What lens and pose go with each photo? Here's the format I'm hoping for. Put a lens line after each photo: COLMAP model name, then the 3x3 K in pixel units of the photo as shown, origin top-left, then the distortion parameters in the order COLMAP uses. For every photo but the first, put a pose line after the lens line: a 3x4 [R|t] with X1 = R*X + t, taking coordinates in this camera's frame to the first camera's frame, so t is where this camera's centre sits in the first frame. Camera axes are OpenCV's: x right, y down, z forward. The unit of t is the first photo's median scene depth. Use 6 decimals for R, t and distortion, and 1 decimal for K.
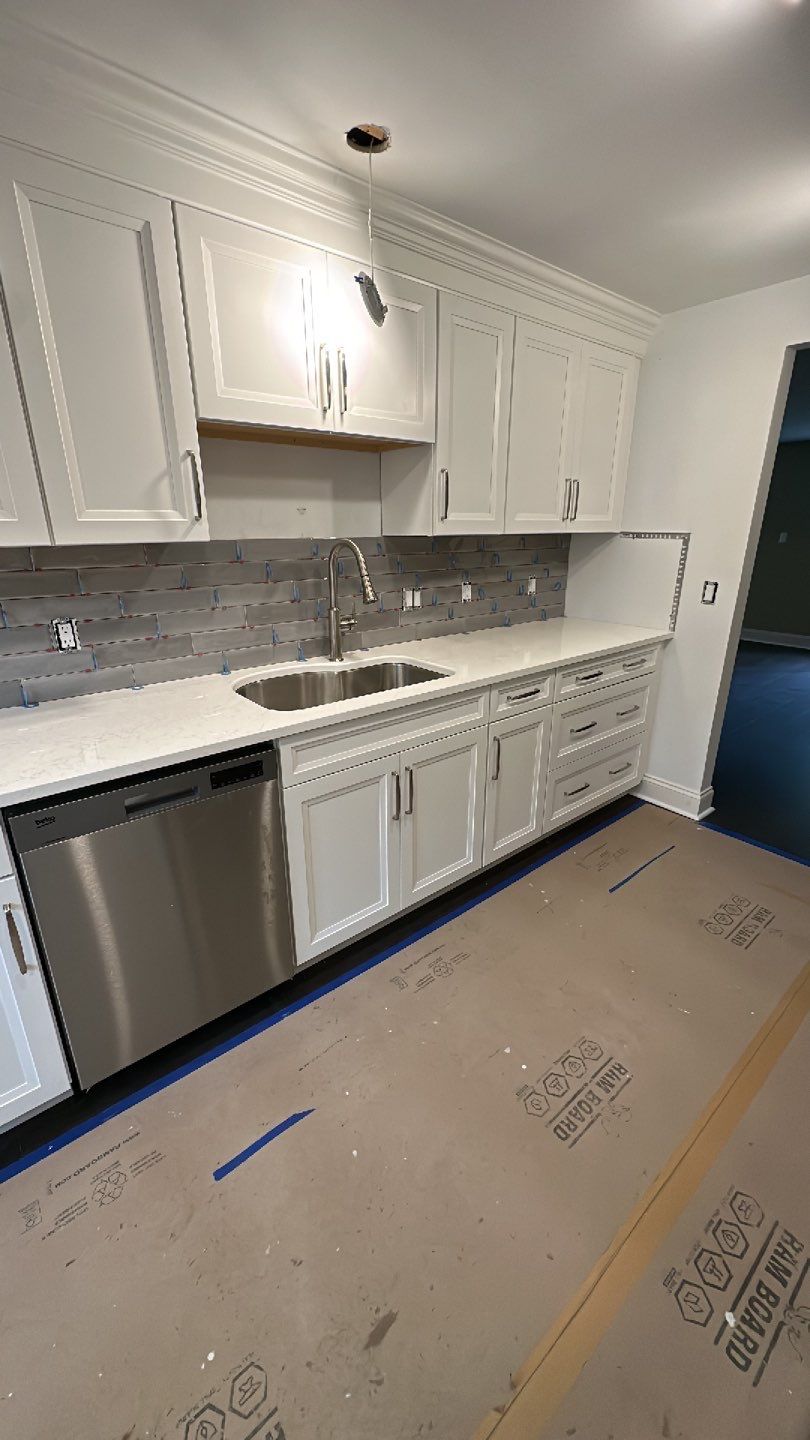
lens RADIAL K [[567.9, 0, 402.6], [0, 567.9, 714.4], [0, 0, 1]] dist [-0.000673, 0.000643]
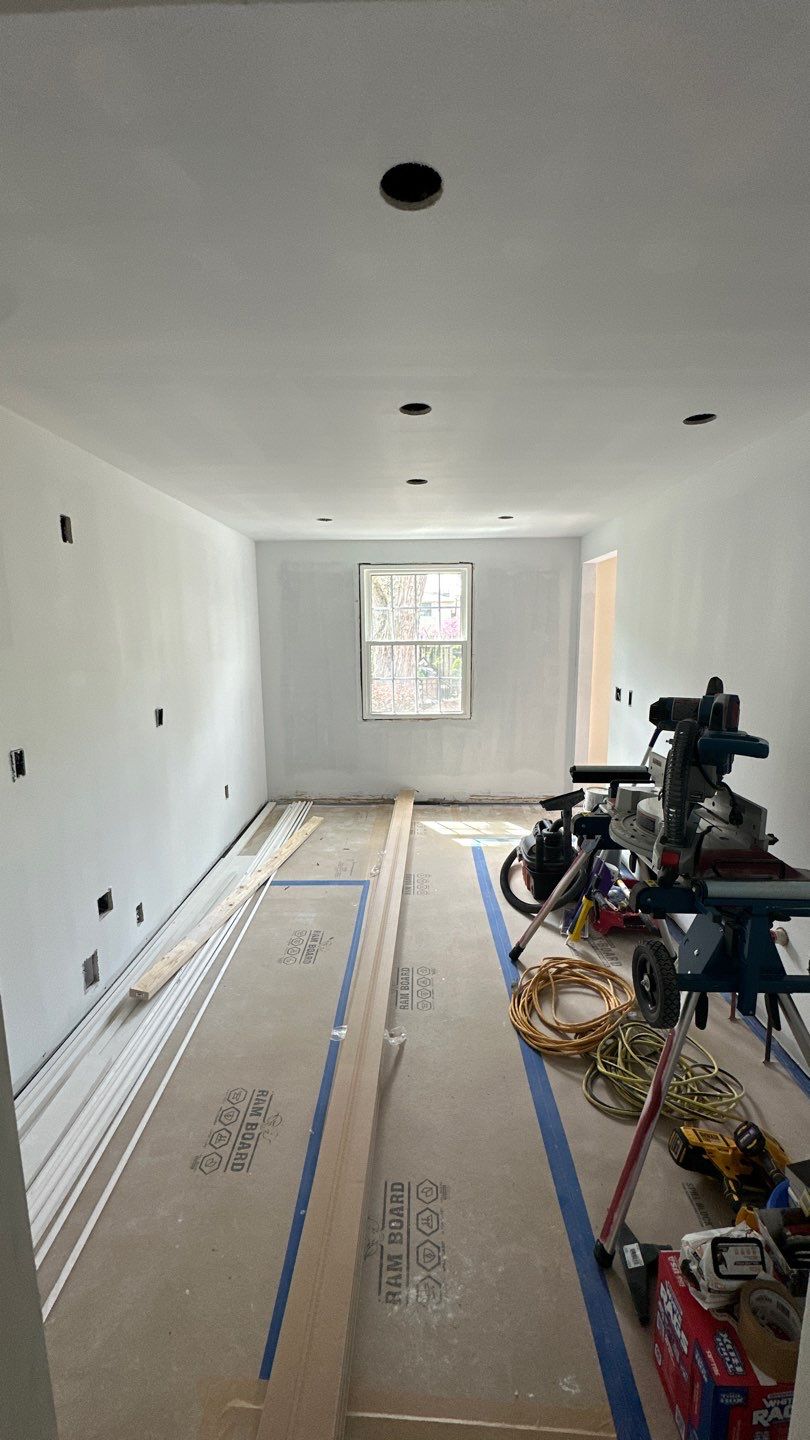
lens RADIAL K [[567.9, 0, 404.3], [0, 567.9, 723.3], [0, 0, 1]] dist [-0.000673, 0.000643]
pose [[-0.661073, 0.128648, -0.739210, 0.311578], [-0.225676, 0.905482, 0.359406, -0.267846], [0.715579, 0.404416, -0.569557, 0.618456]]
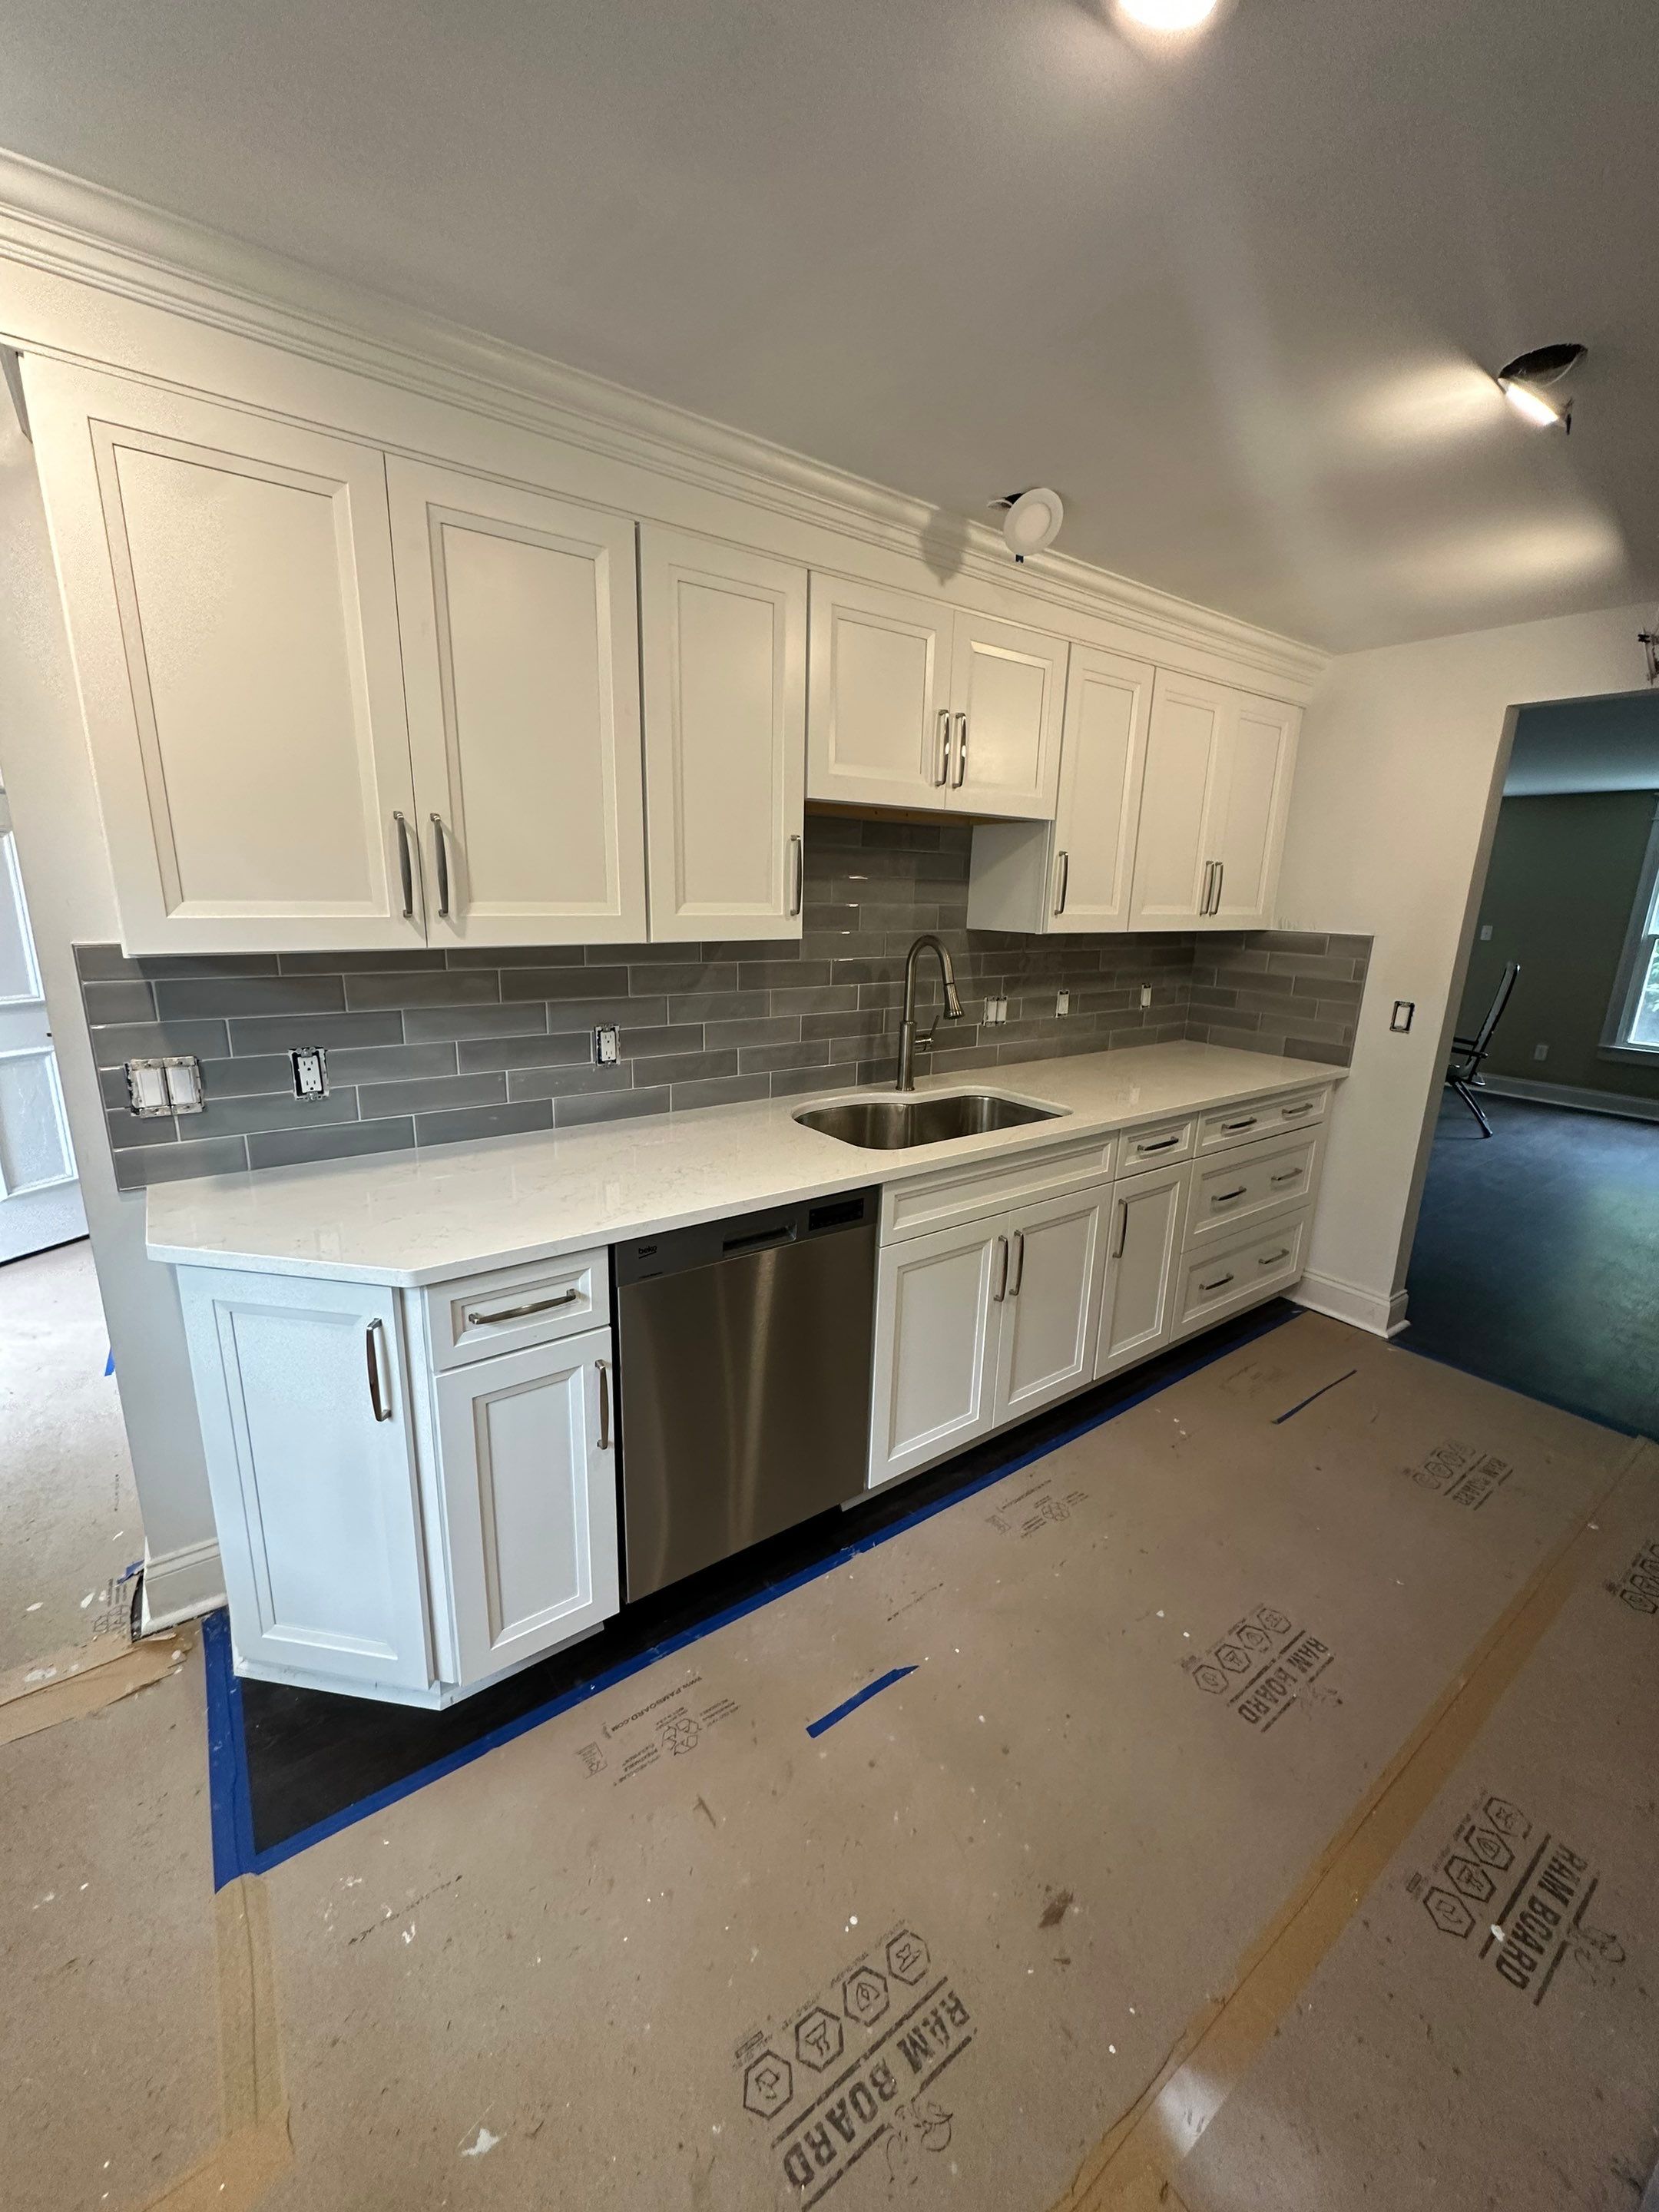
lens RADIAL K [[878.5, 0, 830.6], [0, 878.5, 1101.8], [0, 0, 1]] dist [-0.002075, -0.000073]
pose [[0.998229, 0.037678, -0.046032, -0.194589], [-0.041548, 0.995409, -0.086221, 0.030878], [0.042572, 0.087981, 0.995212, -0.204364]]
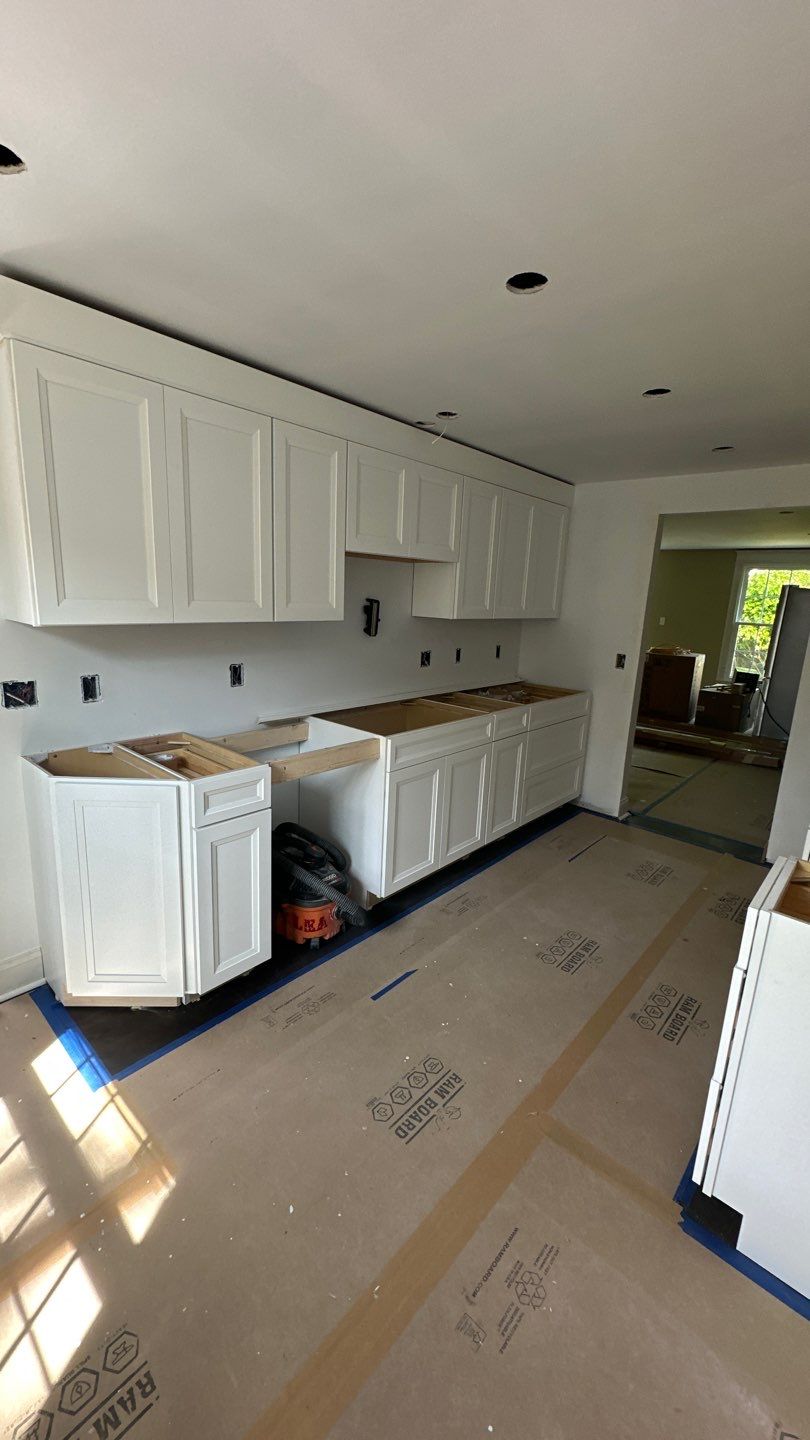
lens RADIAL K [[567.9, 0, 406.4], [0, 567.9, 718.4], [0, 0, 1]] dist [-0.000673, 0.000643]
pose [[0.987575, 0.010013, 0.156831, -0.349346], [0.006780, 0.994324, -0.106183, 0.124898], [-0.157004, 0.105927, 0.981901, -0.505666]]
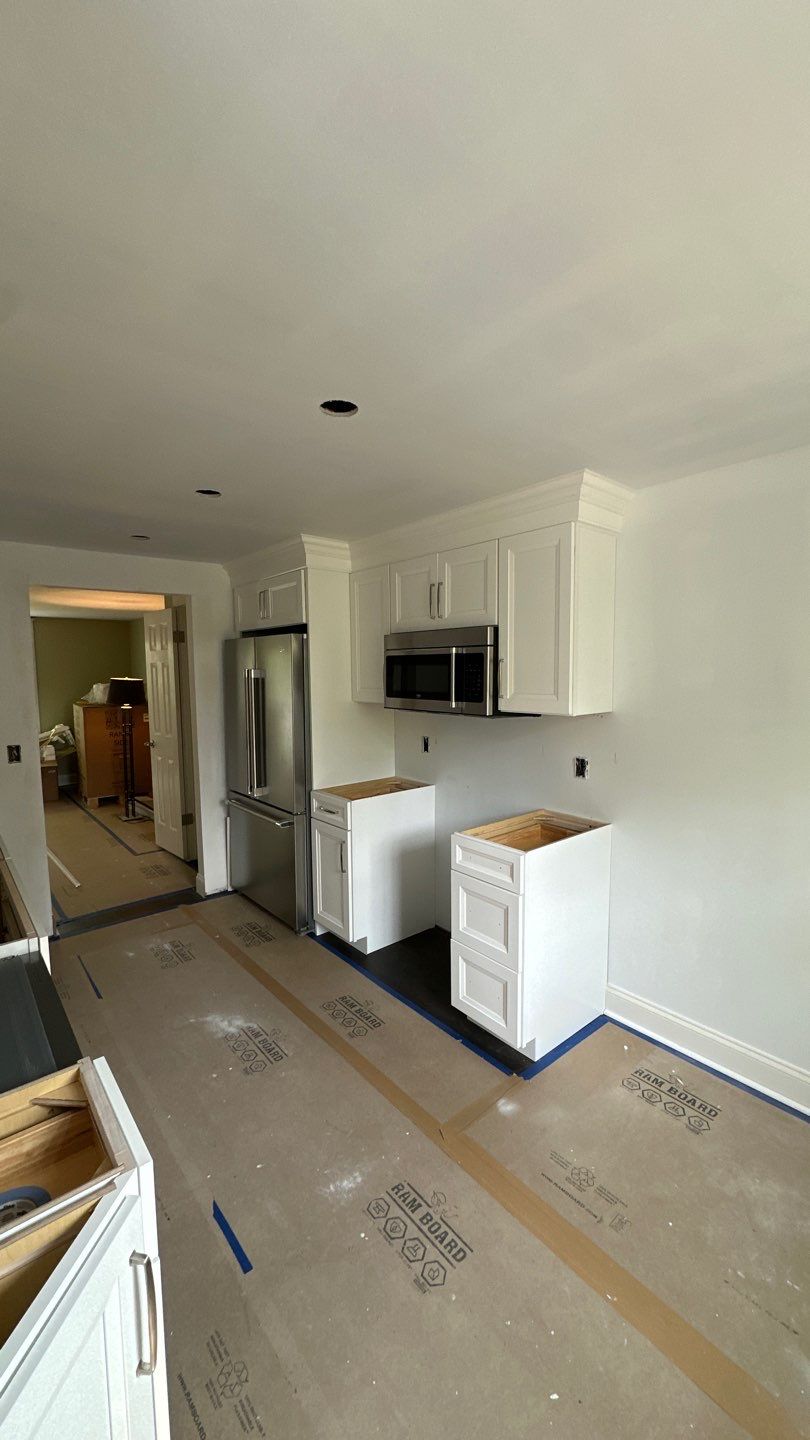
lens RADIAL K [[567.9, 0, 399.9], [0, 567.9, 723.2], [0, 0, 1]] dist [-0.000673, 0.000643]
pose [[0.009391, -0.102274, 0.994712, -0.948592], [0.337416, 0.936738, 0.093128, -0.160622], [-0.941309, 0.334757, 0.043306, 0.199649]]
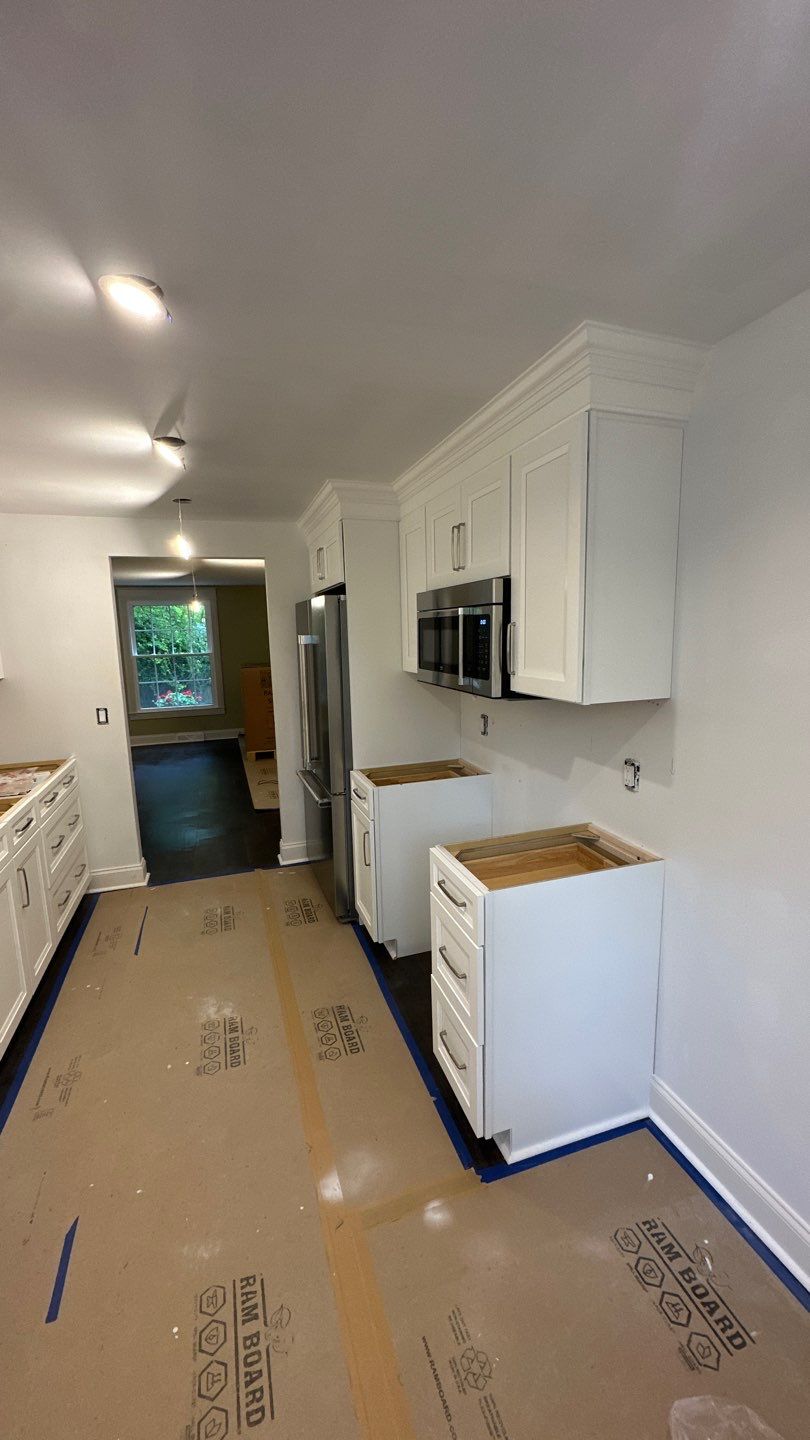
lens RADIAL K [[567.9, 0, 402.4], [0, 567.9, 721.2], [0, 0, 1]] dist [-0.000673, 0.000643]
pose [[0.366014, -0.159065, 0.916915, -0.606246], [0.325953, 0.944782, 0.033786, -0.028960], [-0.871659, 0.286505, 0.397651, -0.196202]]
